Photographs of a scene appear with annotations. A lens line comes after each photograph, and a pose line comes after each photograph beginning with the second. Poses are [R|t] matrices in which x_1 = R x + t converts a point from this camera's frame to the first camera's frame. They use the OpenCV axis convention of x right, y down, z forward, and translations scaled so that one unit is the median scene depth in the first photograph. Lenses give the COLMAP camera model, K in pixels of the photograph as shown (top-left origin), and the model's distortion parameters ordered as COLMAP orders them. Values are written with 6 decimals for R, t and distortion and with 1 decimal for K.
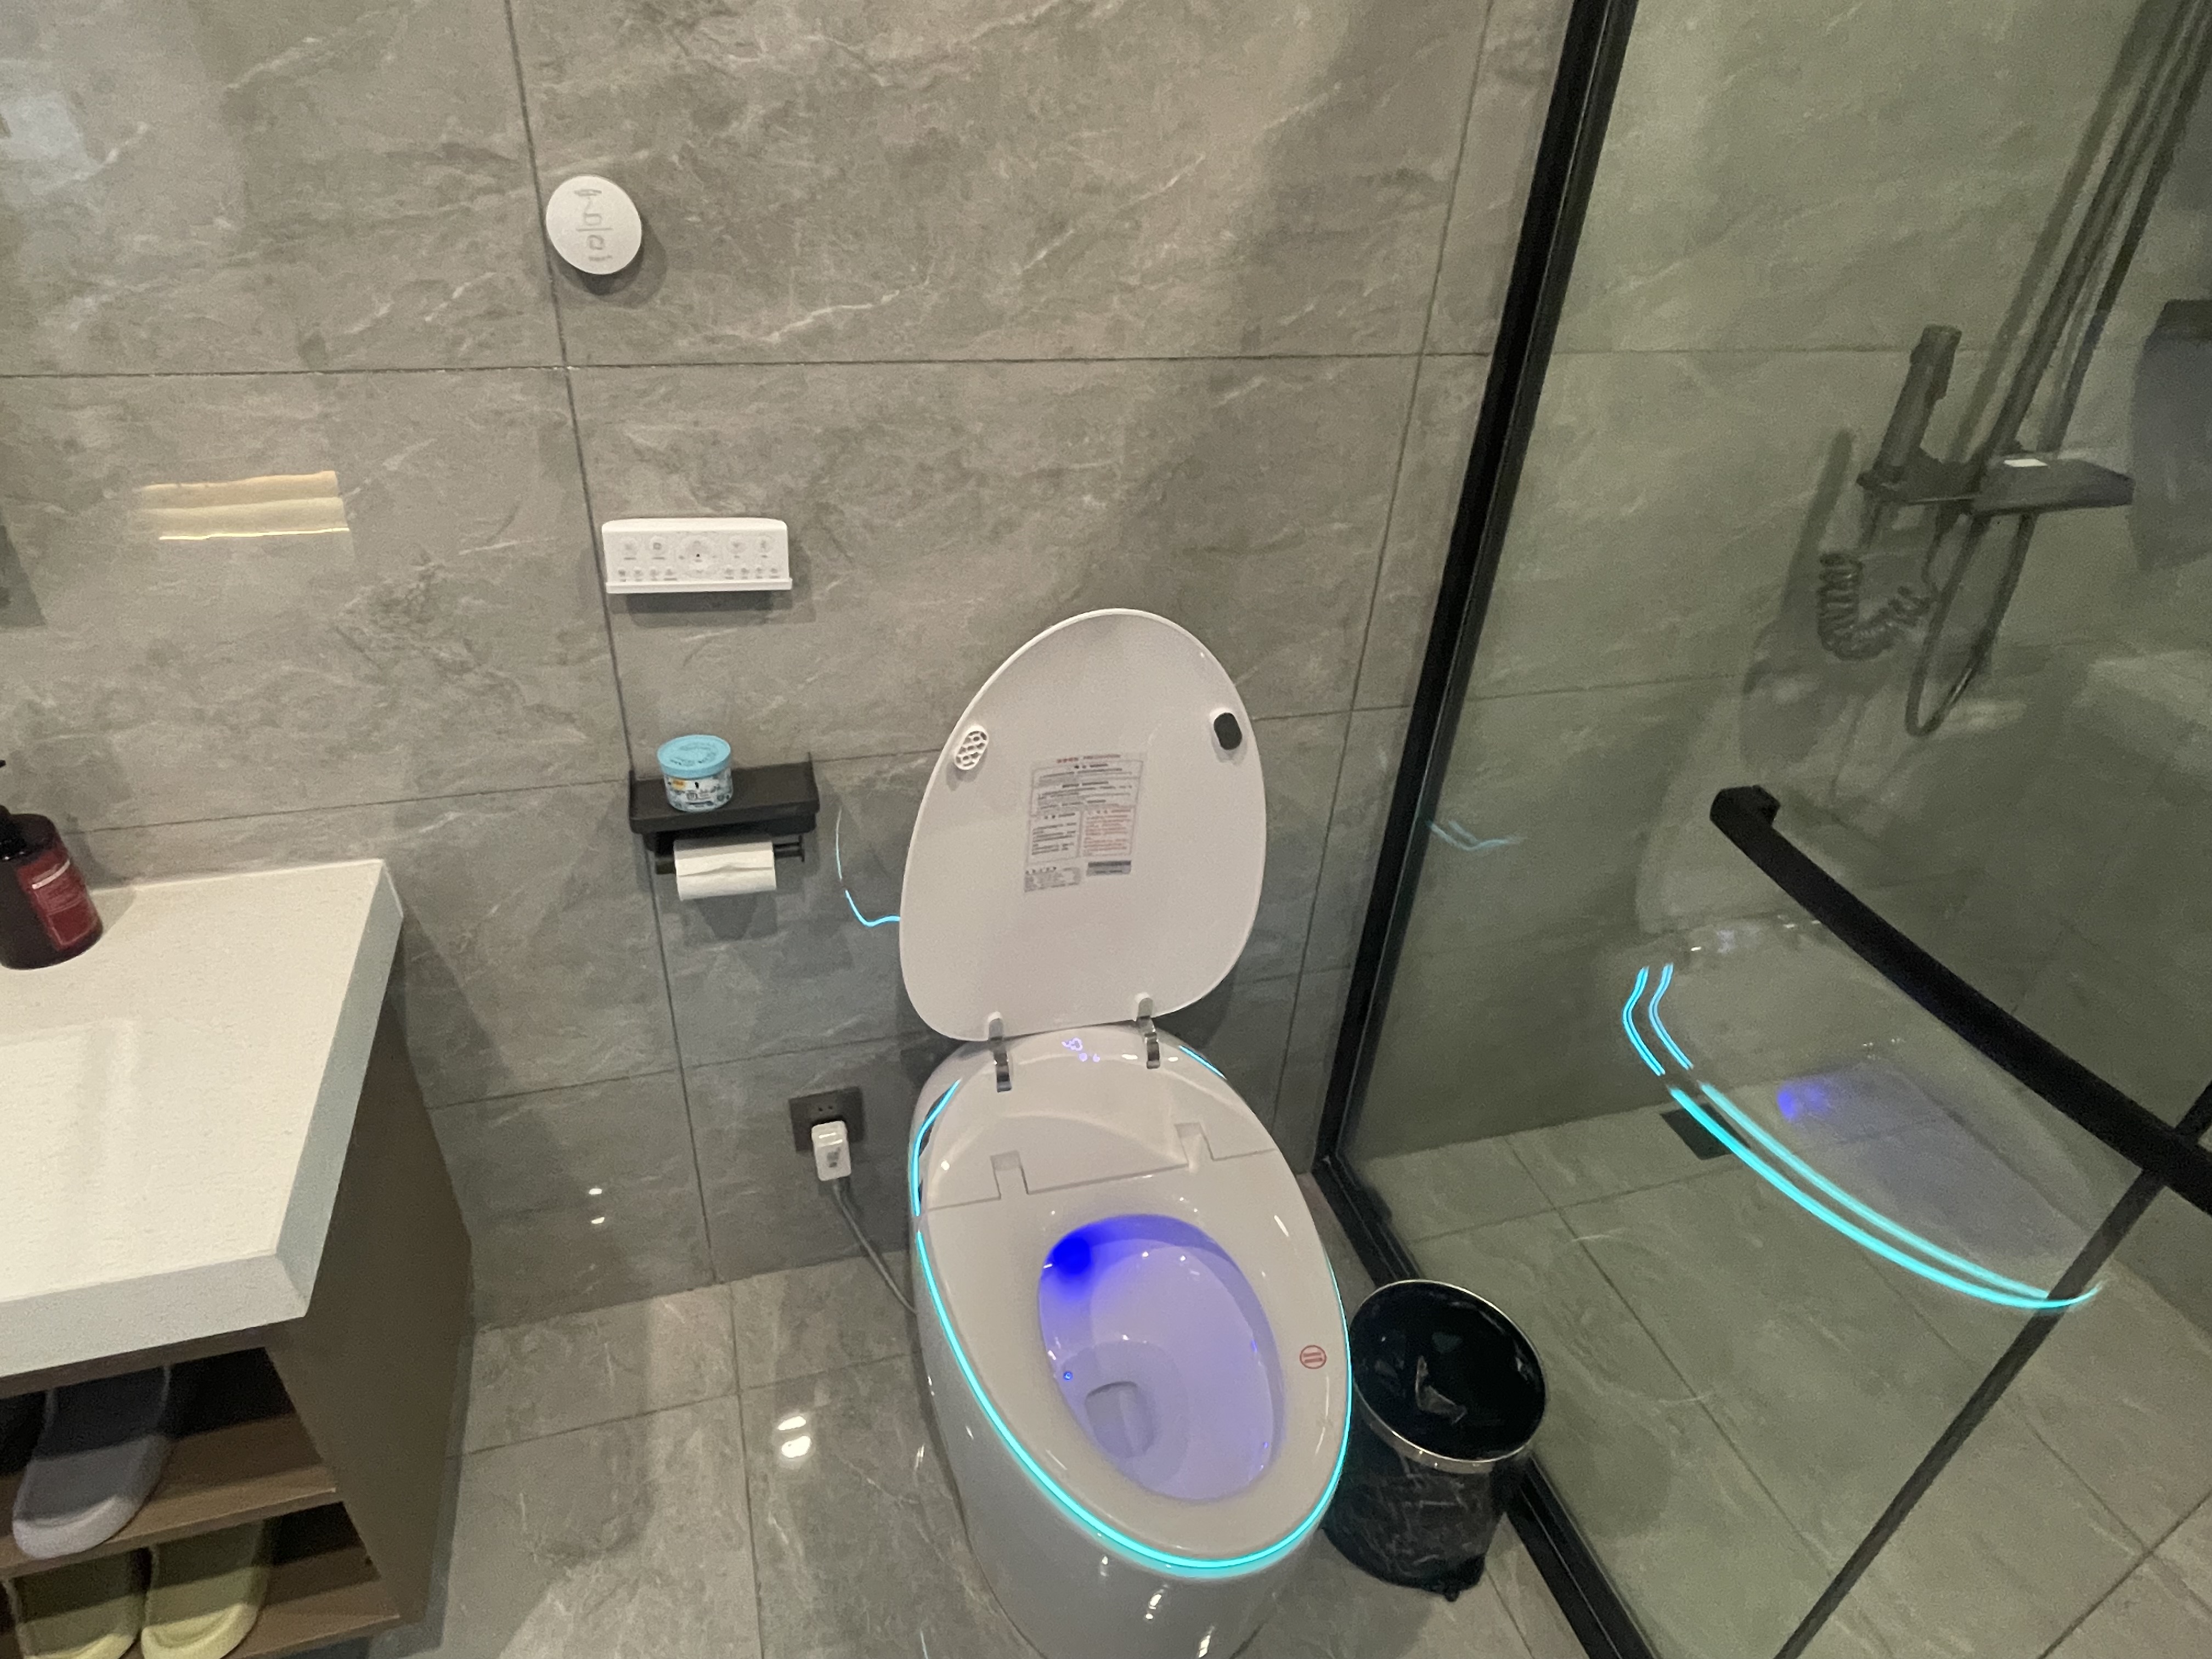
lens RADIAL K [[1253.2, 0, 1099.2], [0, 1253.2, 826.9], [0, 0, 1]] dist [-0.005874, -0.004325]
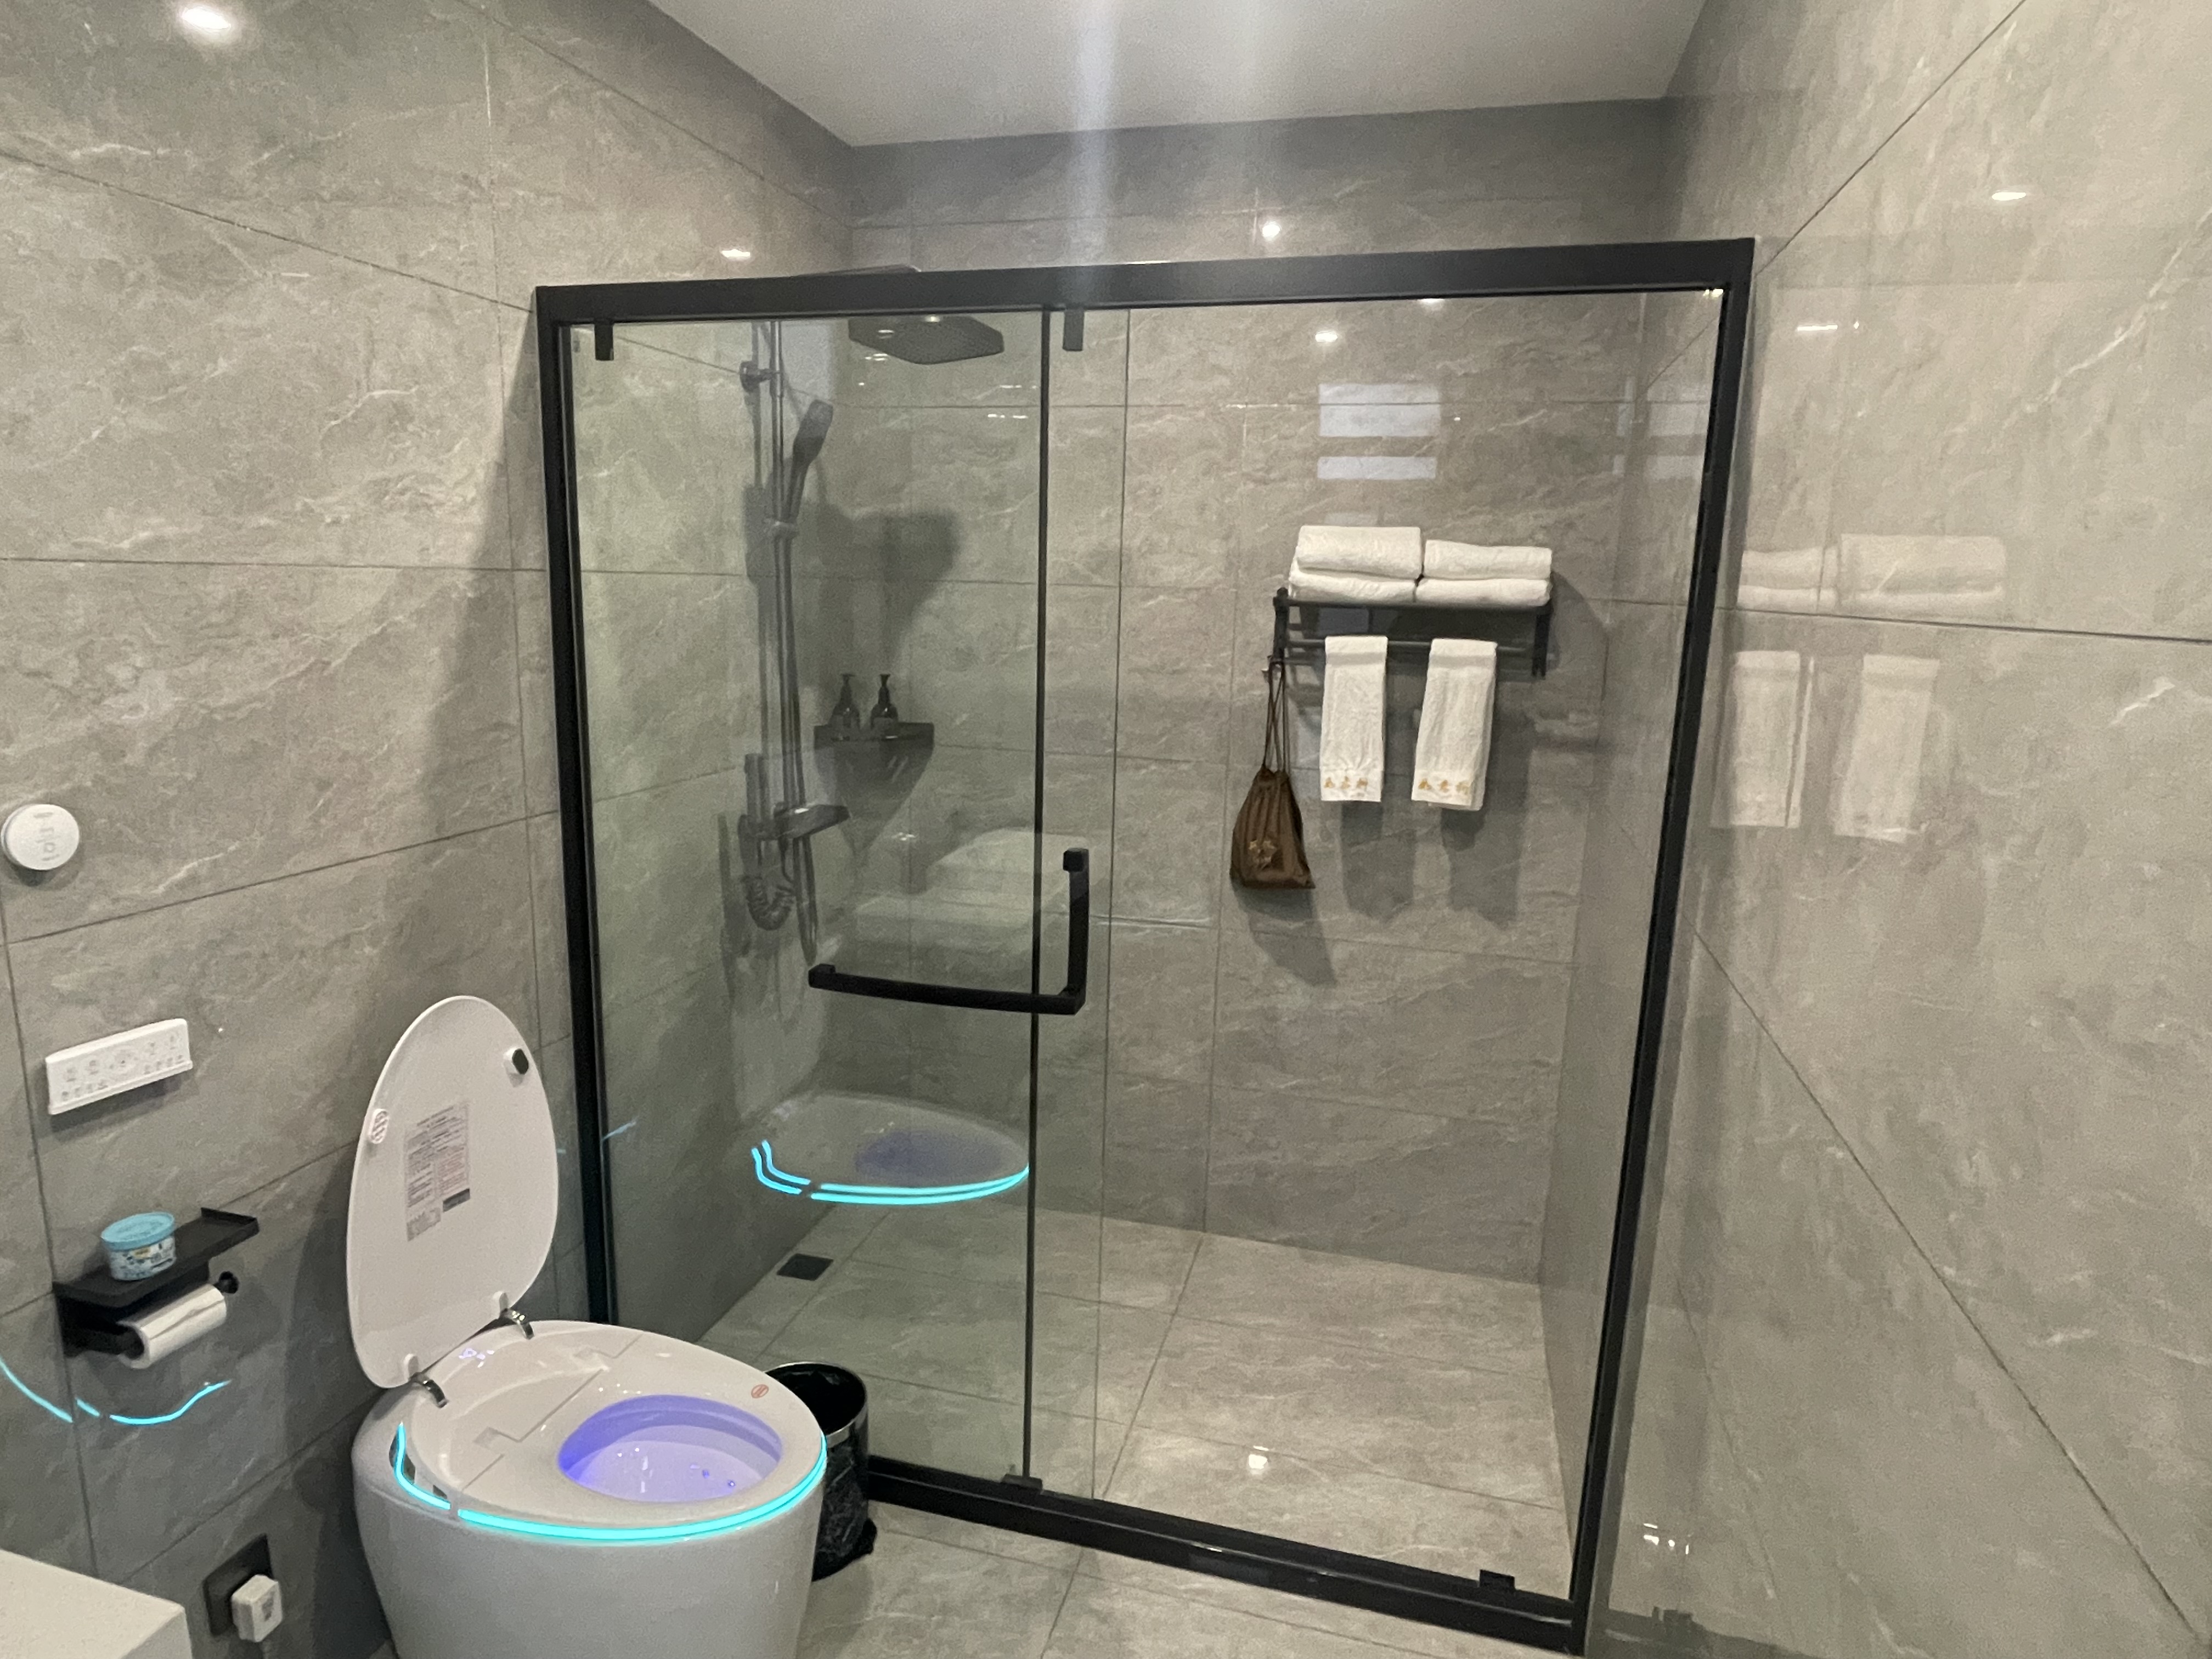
lens RADIAL K [[1253.2, 0, 1103.8], [0, 1253.2, 837.6], [0, 0, 1]] dist [-0.005874, -0.004325]
pose [[0.527868, -0.208404, 0.823361, -0.744976], [0.470959, 0.878560, -0.079564, 0.143127], [-0.706790, 0.429768, 0.561914, -0.479945]]
